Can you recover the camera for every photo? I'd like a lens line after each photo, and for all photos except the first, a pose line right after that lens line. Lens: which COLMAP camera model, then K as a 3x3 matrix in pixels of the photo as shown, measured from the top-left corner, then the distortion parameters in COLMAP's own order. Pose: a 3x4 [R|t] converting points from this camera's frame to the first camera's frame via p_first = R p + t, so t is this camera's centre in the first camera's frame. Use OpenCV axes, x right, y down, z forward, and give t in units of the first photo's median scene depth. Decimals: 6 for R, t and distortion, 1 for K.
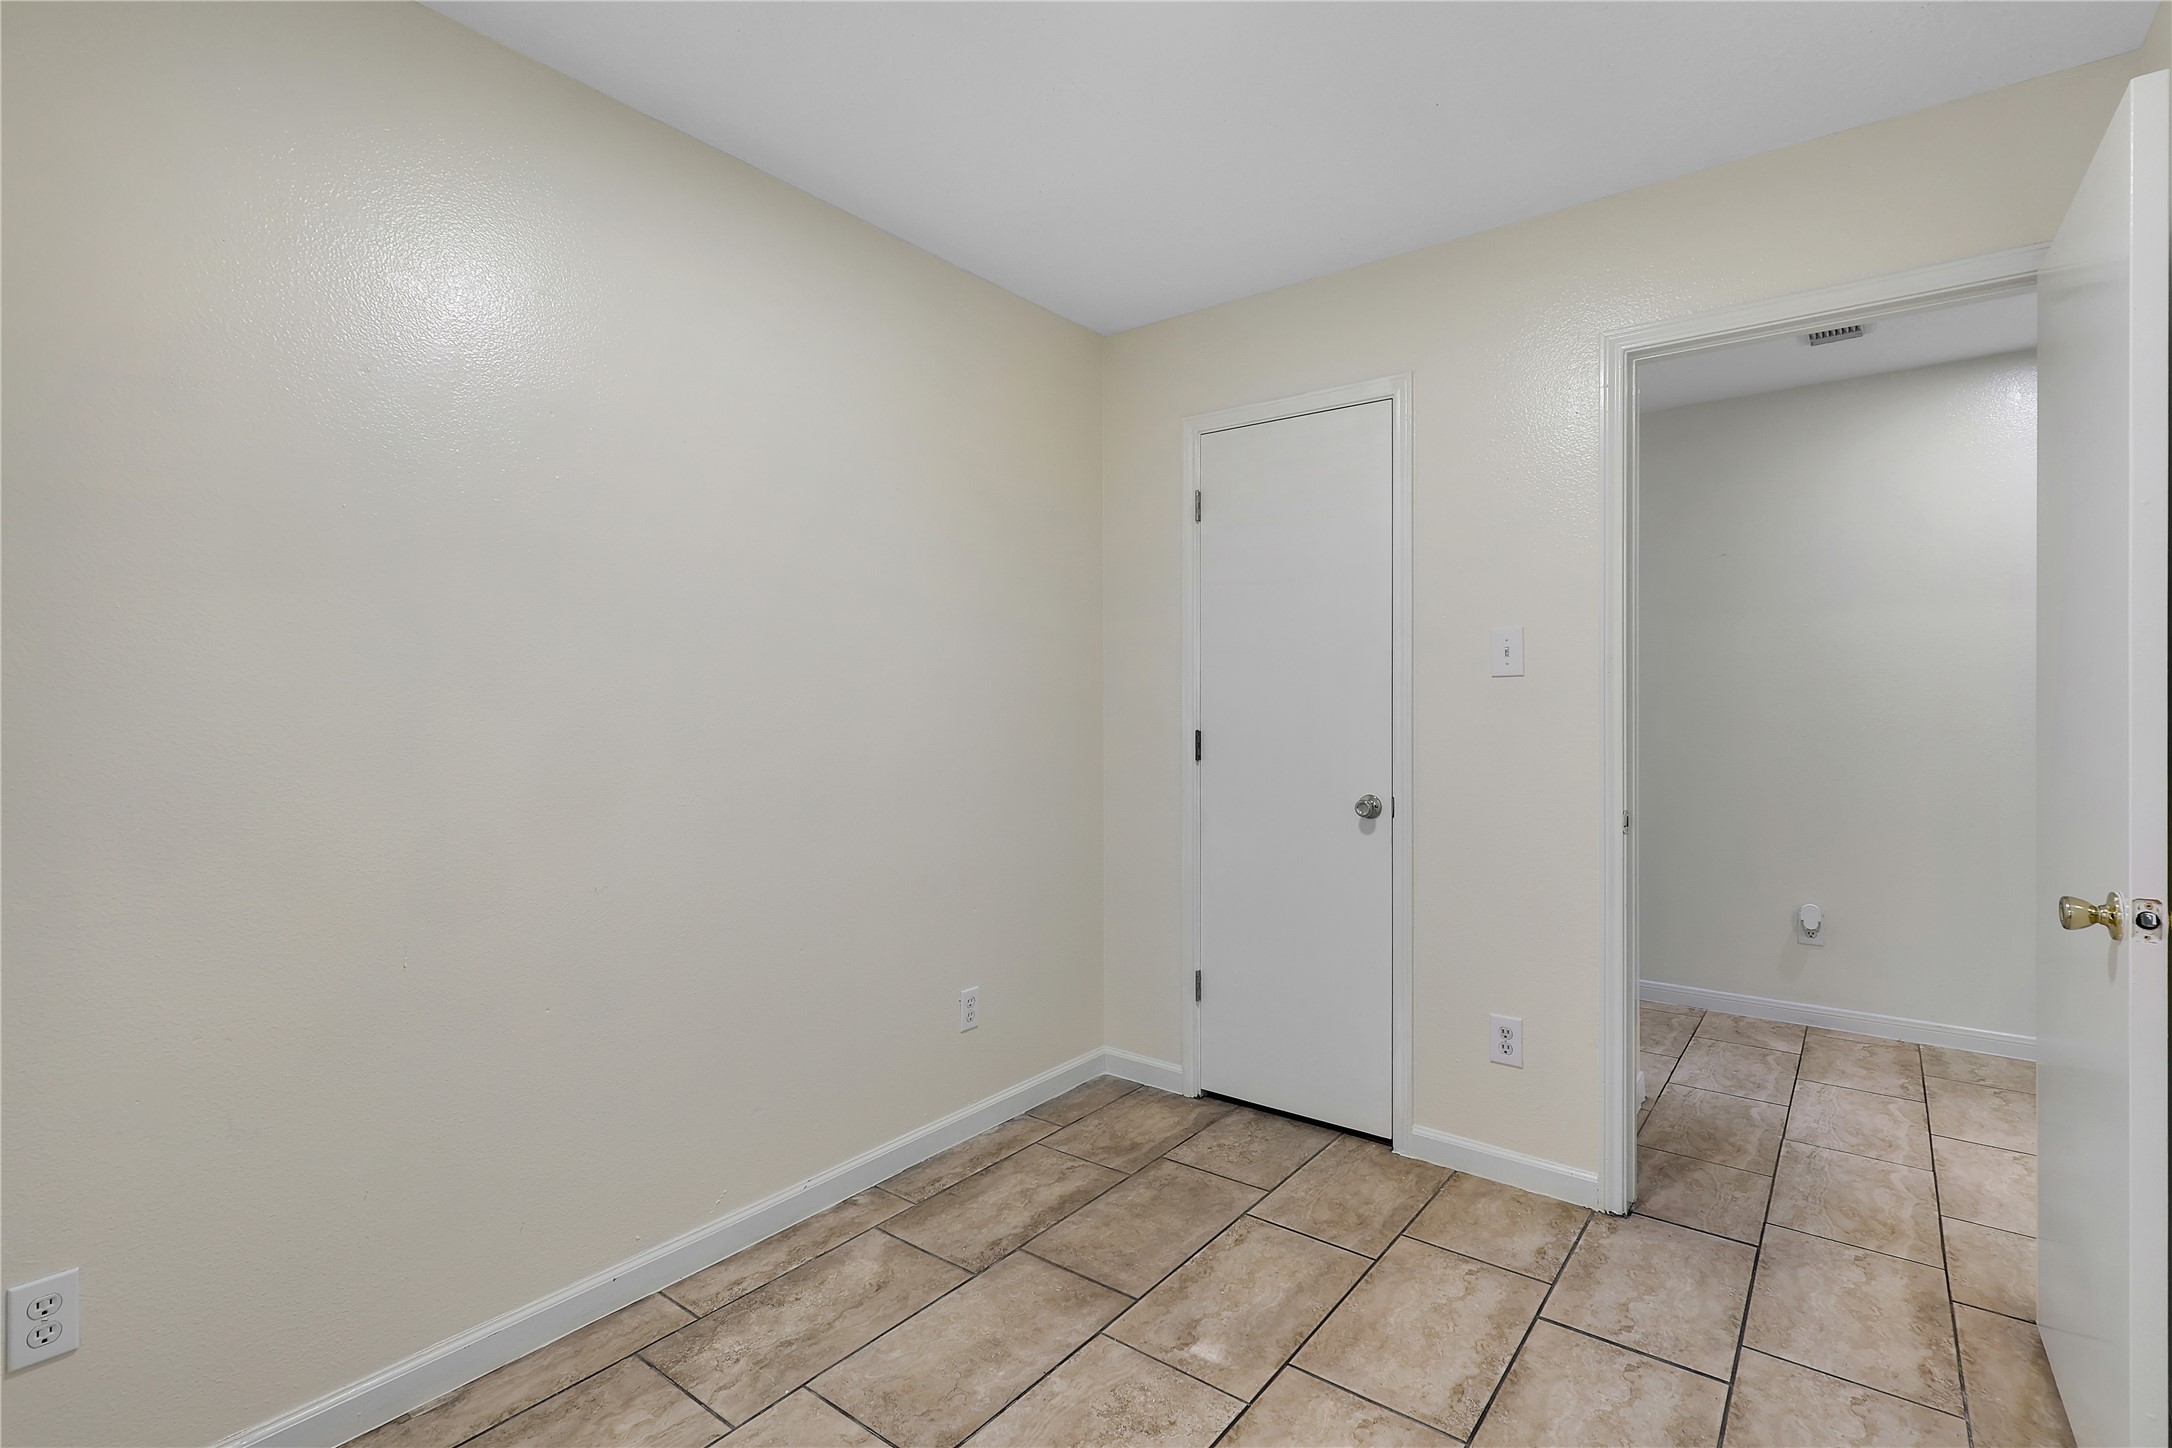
lens RADIAL K [[1013.6, 0, 1085.8], [0, 1013.6, 717.6], [0, 0, 1]] dist [-0.000197, 0.000741]
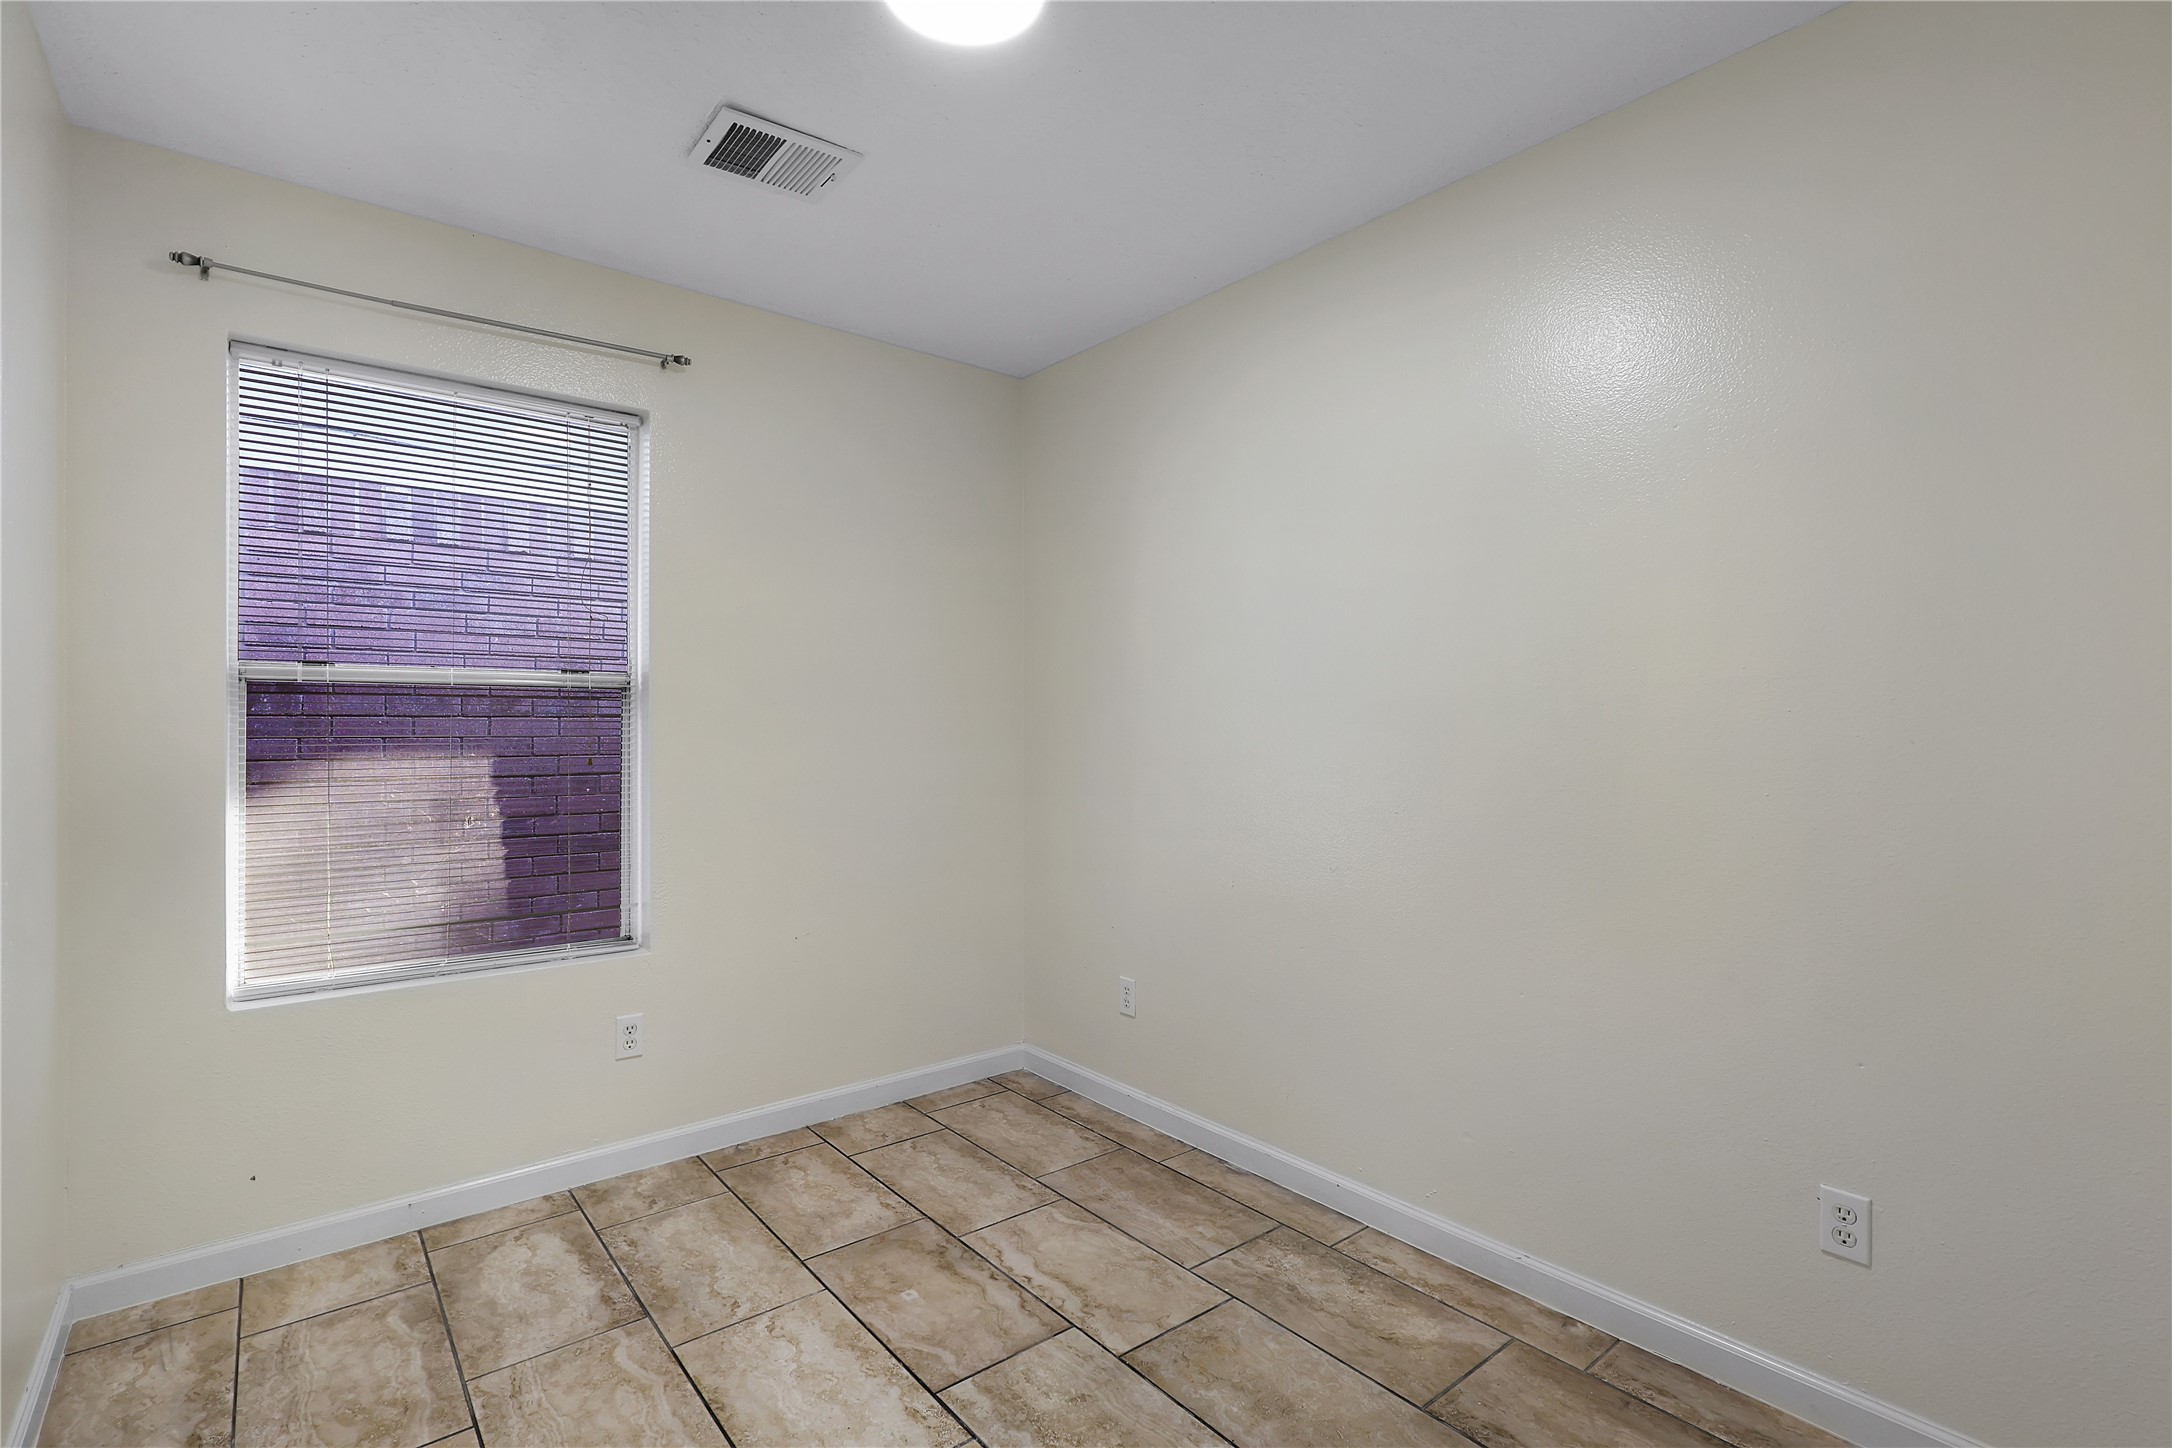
lens RADIAL K [[1013.6, 0, 1085.8], [0, 1013.6, 717.6], [0, 0, 1]] dist [-0.000197, 0.000741]
pose [[-0.234941, 0.001611, -0.972008, 0.769990], [-0.001833, 0.999996, 0.002100, -0.026468], [0.972008, 0.002275, -0.234938, 0.917550]]
